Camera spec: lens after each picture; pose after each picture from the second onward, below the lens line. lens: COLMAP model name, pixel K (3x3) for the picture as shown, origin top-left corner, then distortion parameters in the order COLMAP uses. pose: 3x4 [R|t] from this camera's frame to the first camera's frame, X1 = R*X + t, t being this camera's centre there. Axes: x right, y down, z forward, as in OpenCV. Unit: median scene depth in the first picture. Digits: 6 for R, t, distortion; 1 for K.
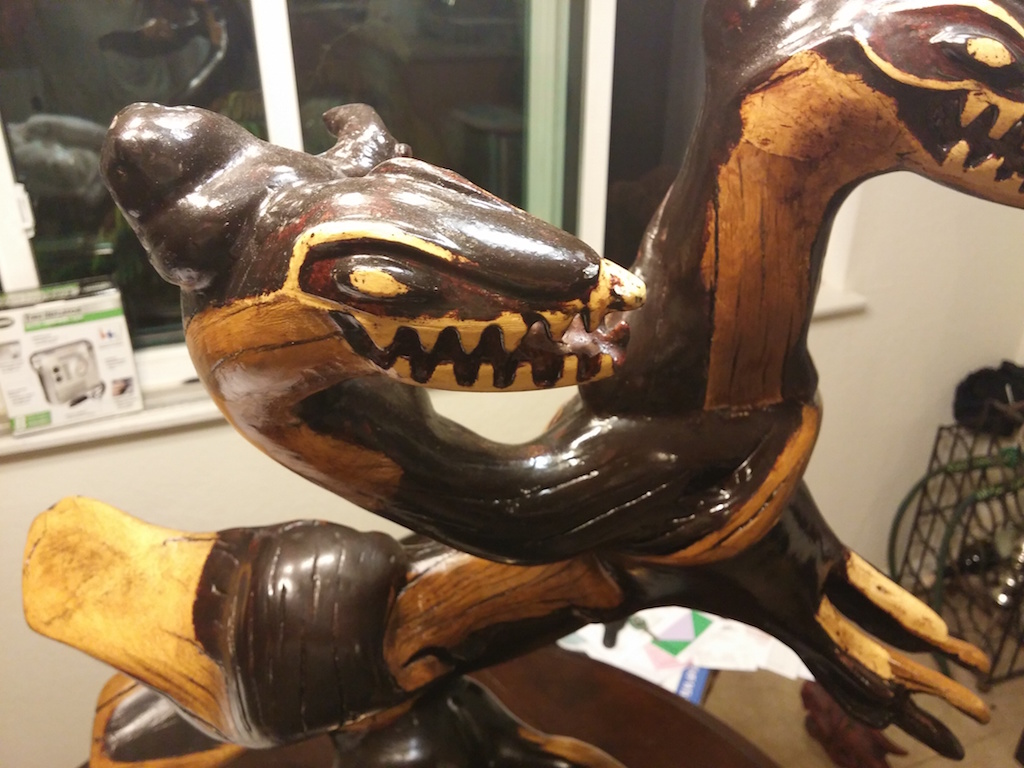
lens RADIAL K [[865.8, 0, 513.8], [0, 865.8, 378.5], [0, 0, 1]] dist [0.071840, -0.081399]
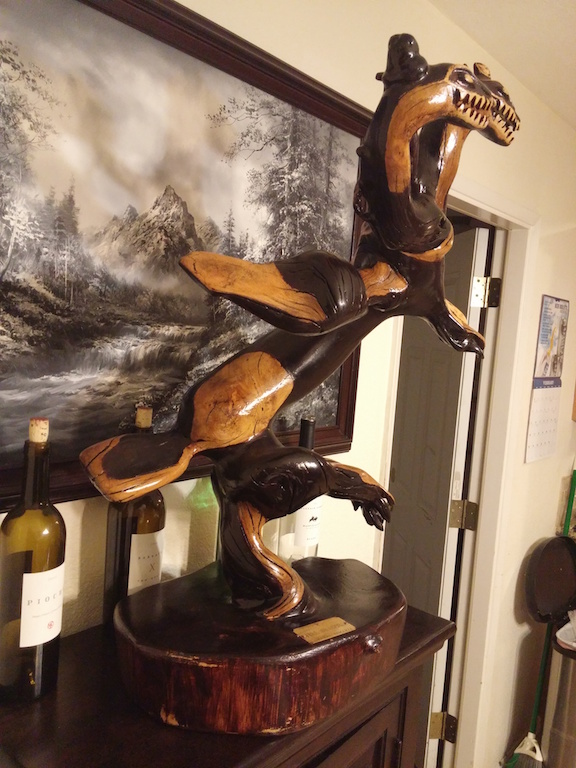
lens RADIAL K [[649.4, 0, 288.0], [0, 649.4, 388.0], [0, 0, 1]] dist [0.071840, -0.081399]
pose [[0.757418, -0.014817, 0.652762, -2.386945], [0.231020, 0.941154, -0.246696, 1.541648], [-0.610694, 0.337653, 0.716270, -0.225573]]
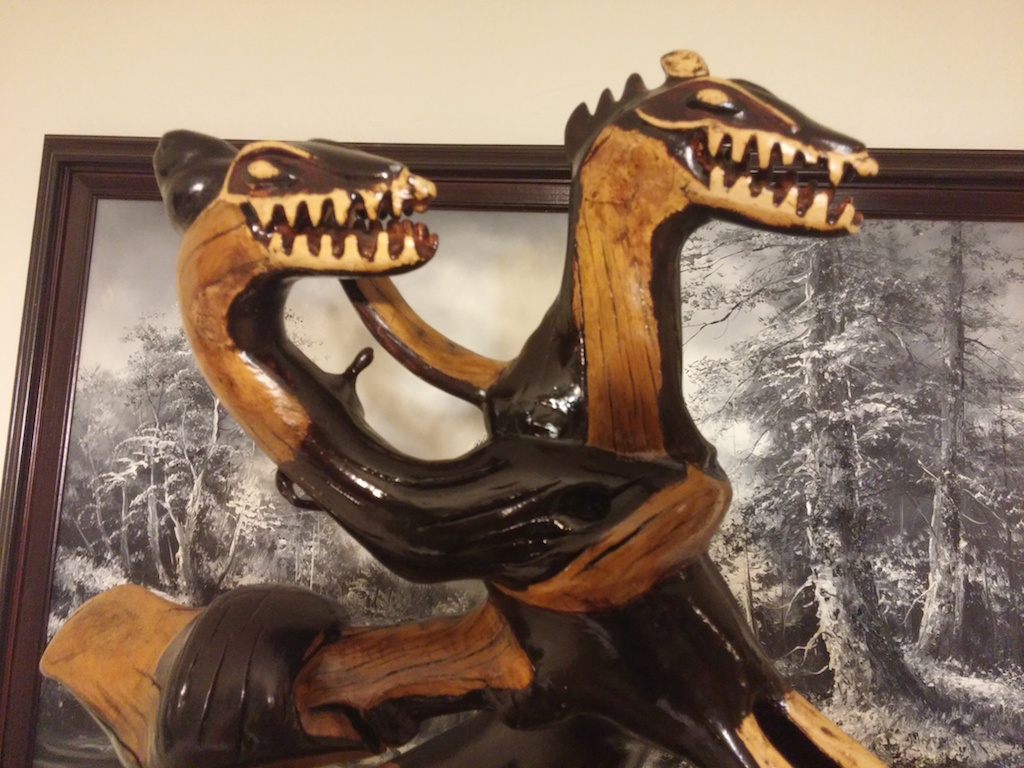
lens RADIAL K [[865.8, 0, 512.0], [0, 865.8, 388.9], [0, 0, 1]] dist [0.071840, -0.081399]
pose [[0.961333, 0.021747, -0.274528, 0.584431], [-0.166366, 0.840269, -0.516013, 0.781130], [0.219456, 0.541733, 0.811397, 0.005591]]
